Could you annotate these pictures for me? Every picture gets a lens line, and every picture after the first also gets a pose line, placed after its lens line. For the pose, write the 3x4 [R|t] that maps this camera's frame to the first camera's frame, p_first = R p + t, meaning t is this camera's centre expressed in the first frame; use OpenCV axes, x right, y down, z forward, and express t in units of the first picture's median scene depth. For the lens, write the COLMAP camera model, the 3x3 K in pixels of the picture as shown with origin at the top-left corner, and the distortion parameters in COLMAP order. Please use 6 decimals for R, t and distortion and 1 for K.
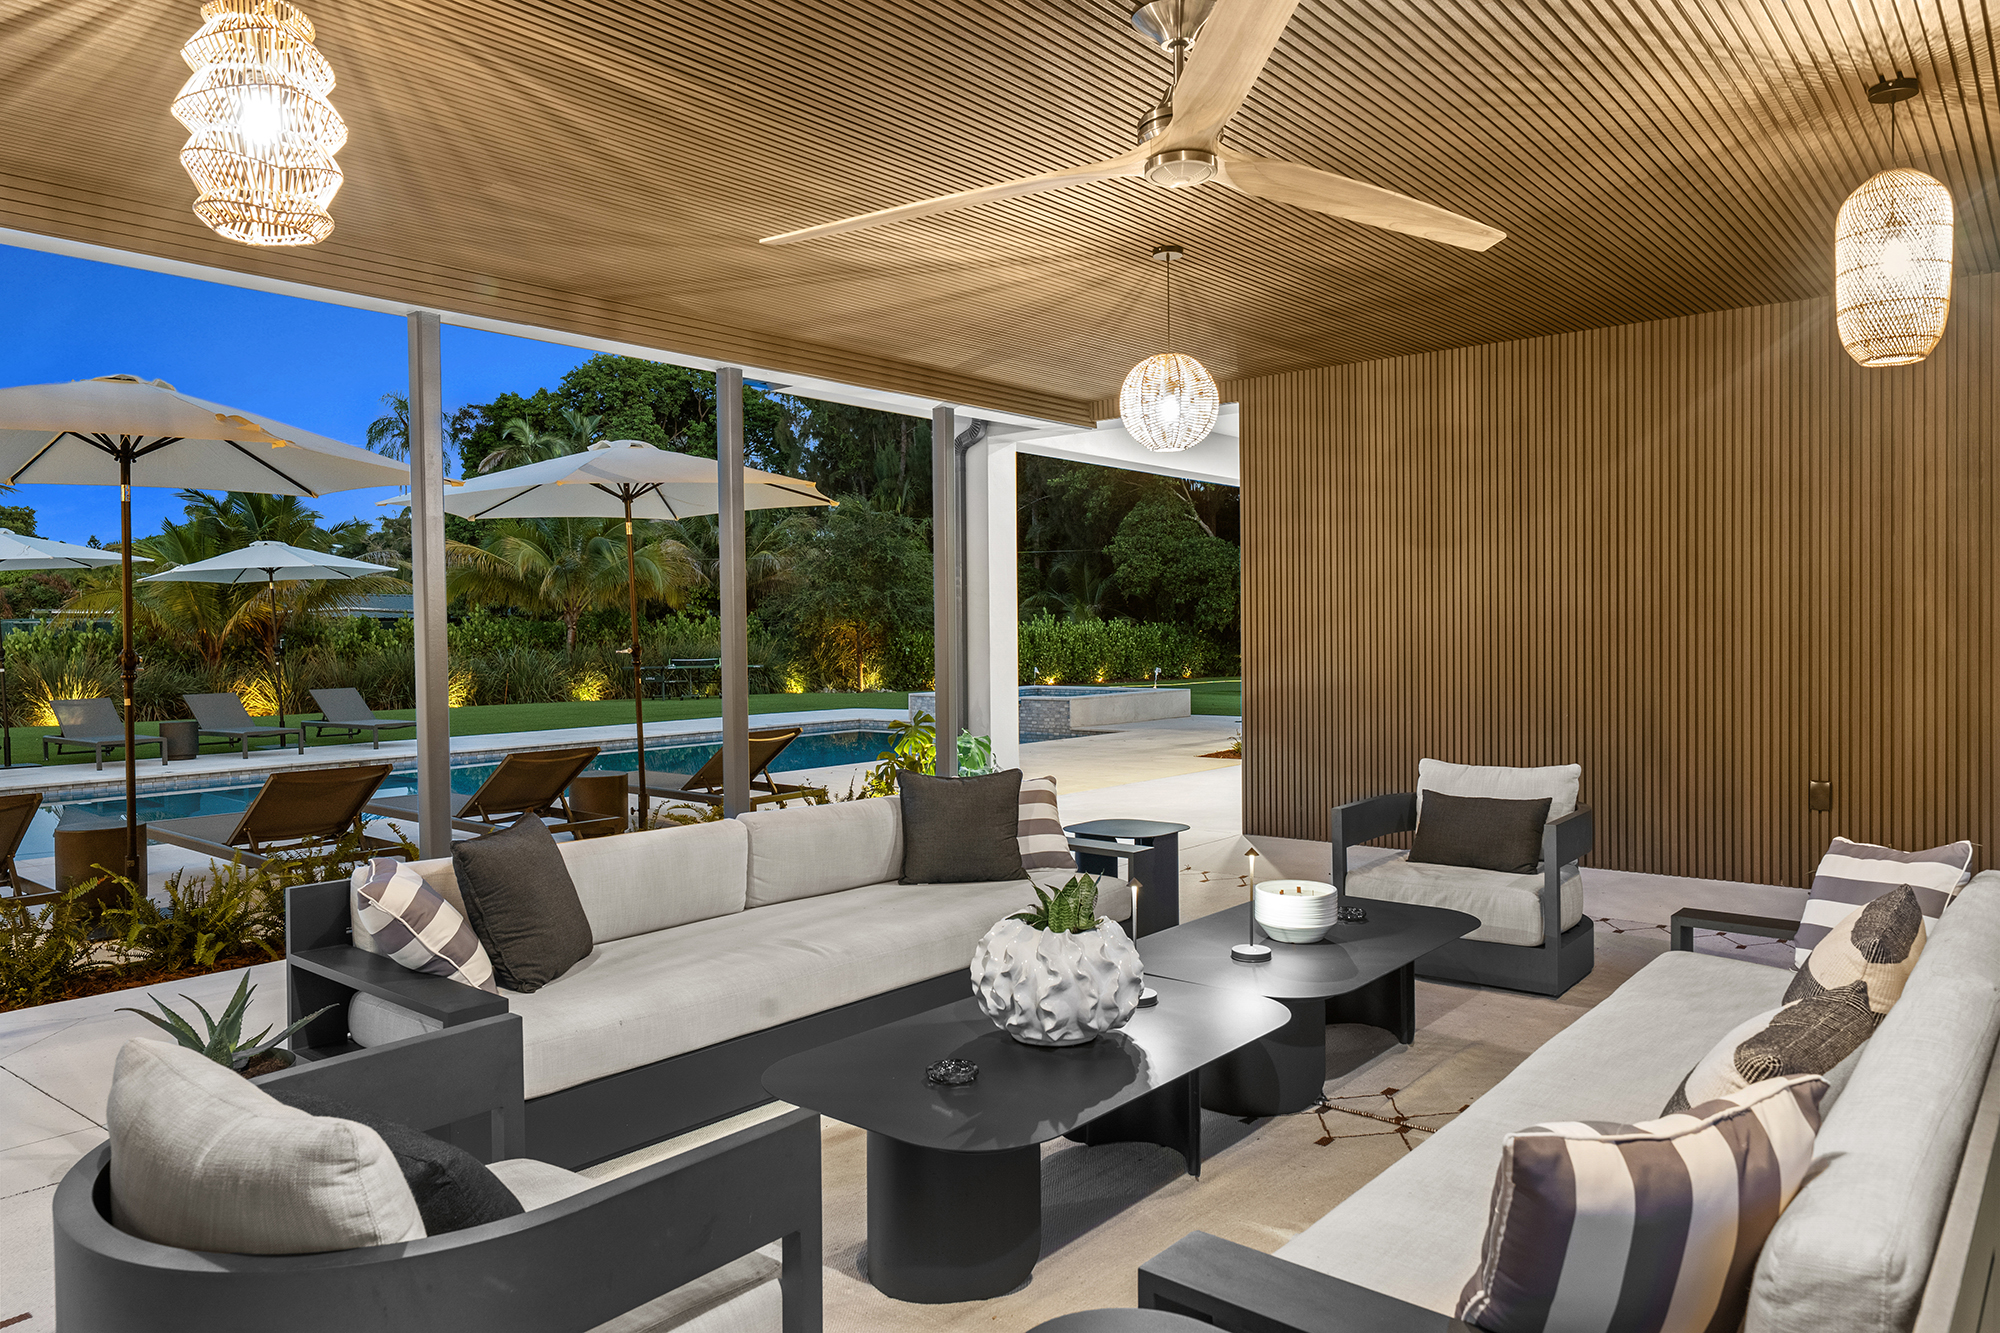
lens RADIAL K [[1355.7, 0, 997.3], [0, 1355.7, 659.7], [0, 0, 1]] dist [0.000016, 0.000461]
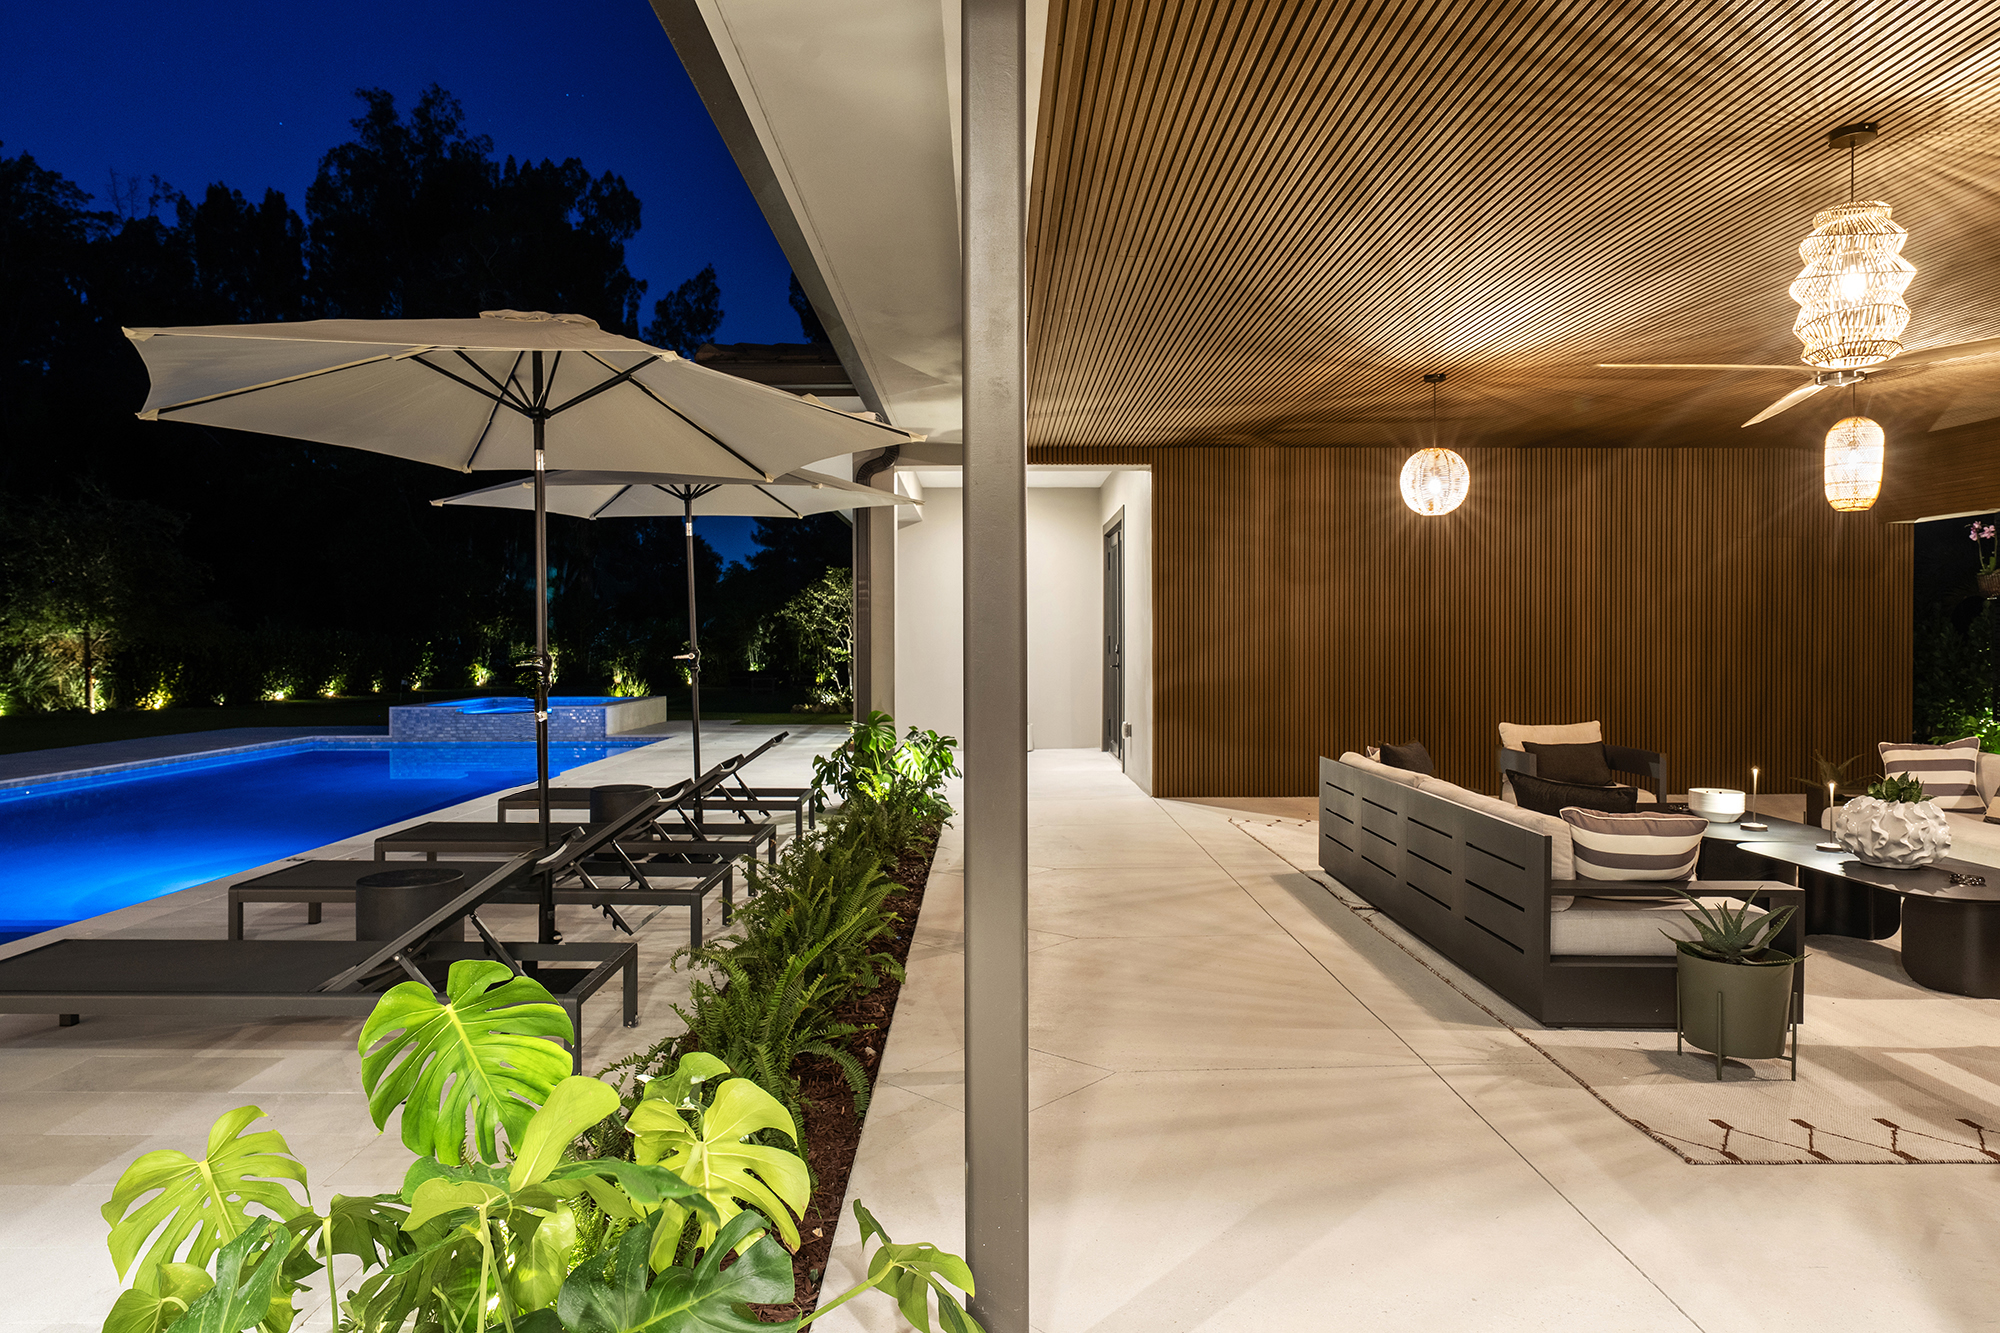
lens RADIAL K [[1231.4, 0, 997.9], [0, 1231.4, 652.6], [0, 0, 1]] dist [-0.000321, 0.003916]
pose [[0.774244, 0.009457, 0.632816, -0.738674], [0.003006, 0.999822, -0.018621, 0.011949], [-0.632880, 0.016319, 0.774078, 0.184062]]
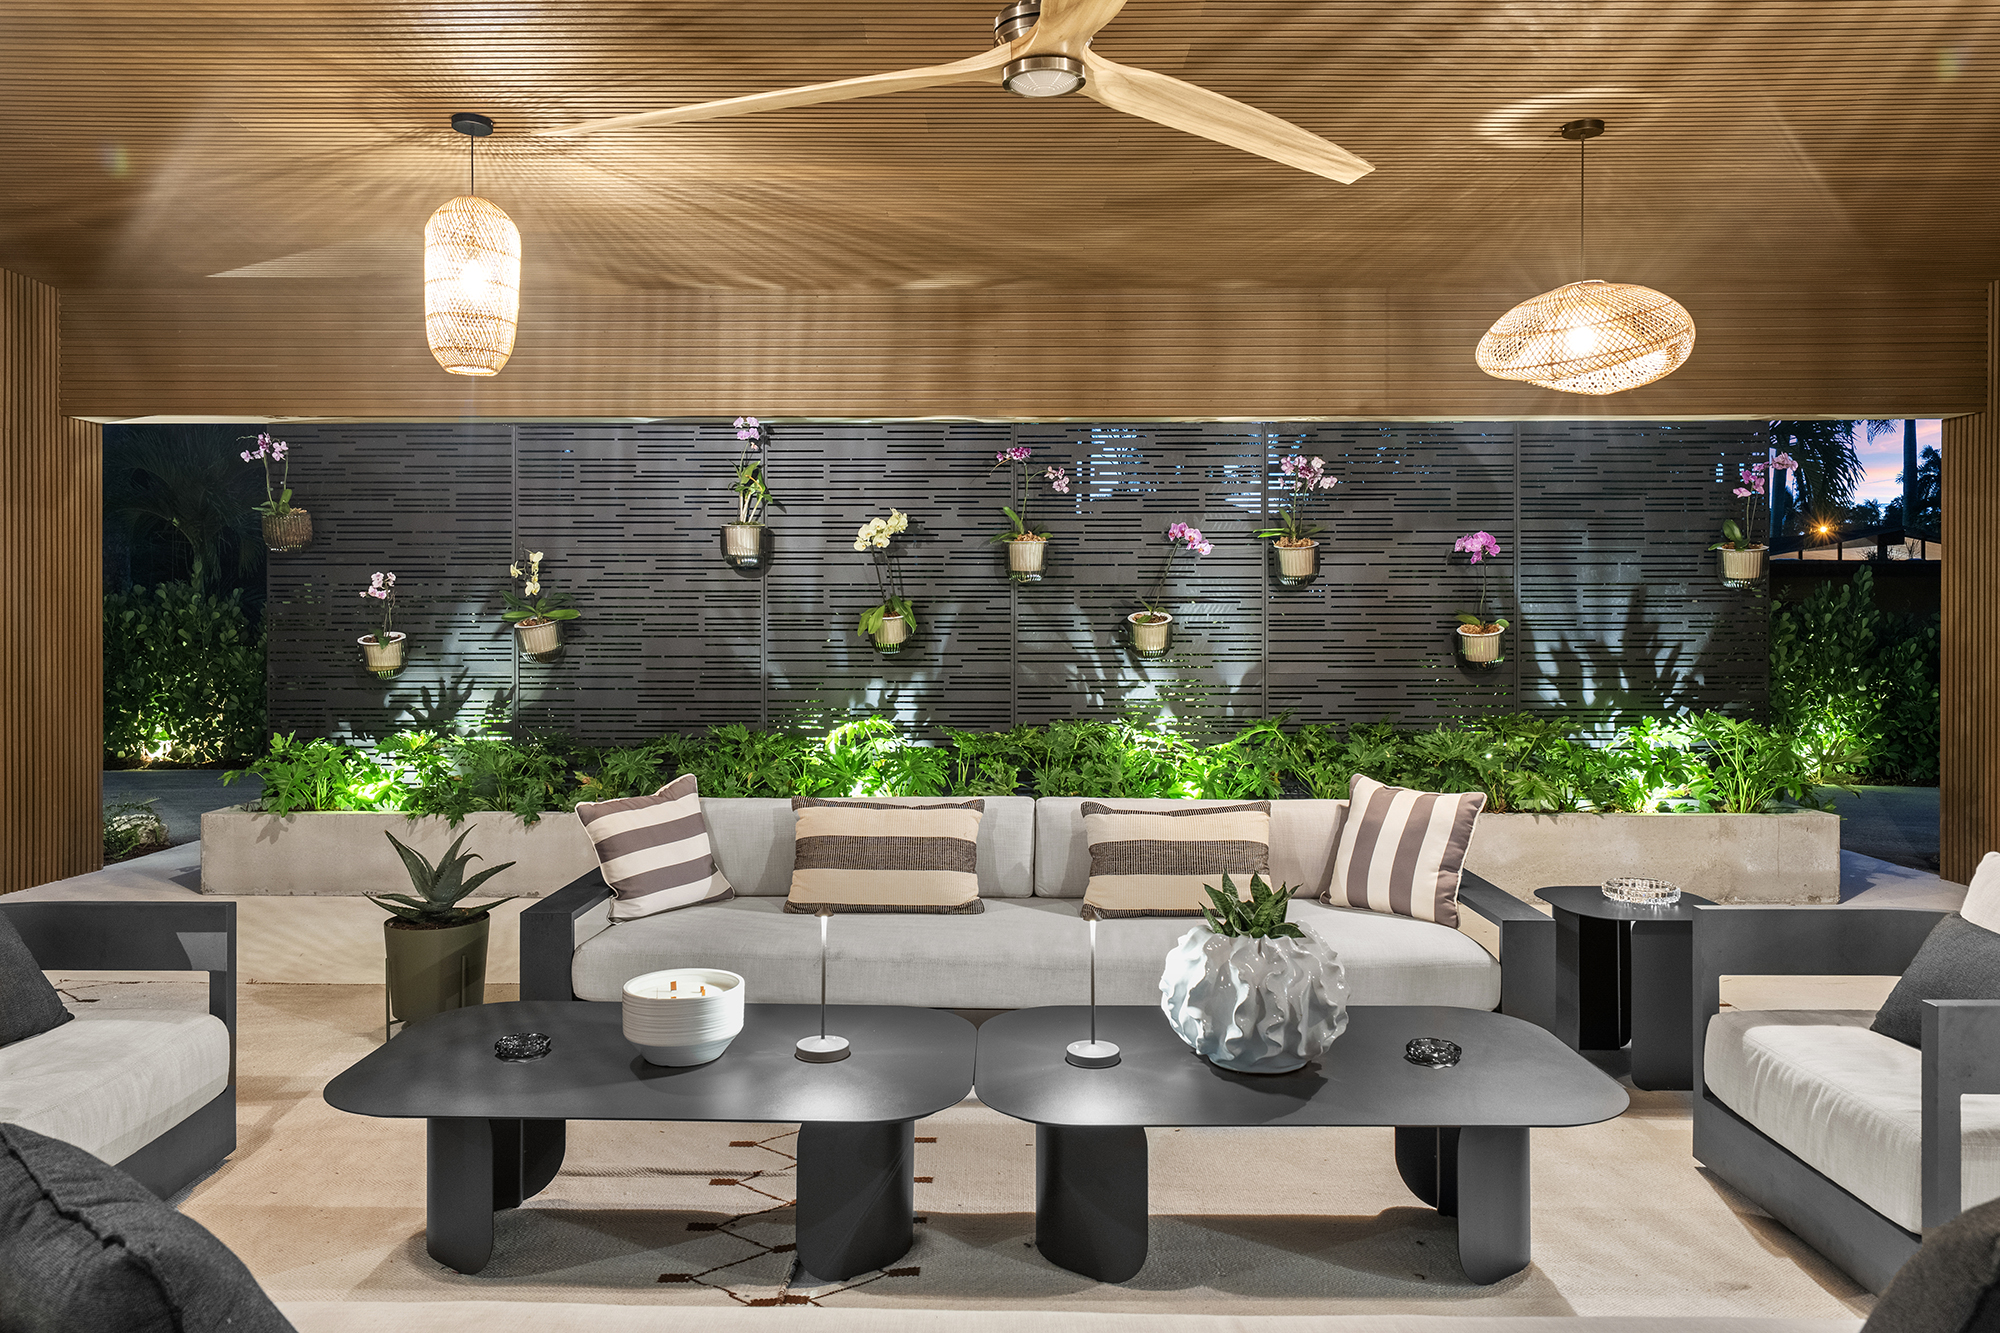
lens RADIAL K [[1355.7, 0, 1004.1], [0, 1355.7, 656.4], [0, 0, 1]] dist [0.000016, 0.000461]
pose [[-0.614421, -0.005247, 0.788961, -0.222232], [0.022089, 0.999472, 0.023849, -0.003890], [-0.788669, 0.032081, -0.613981, 0.649701]]
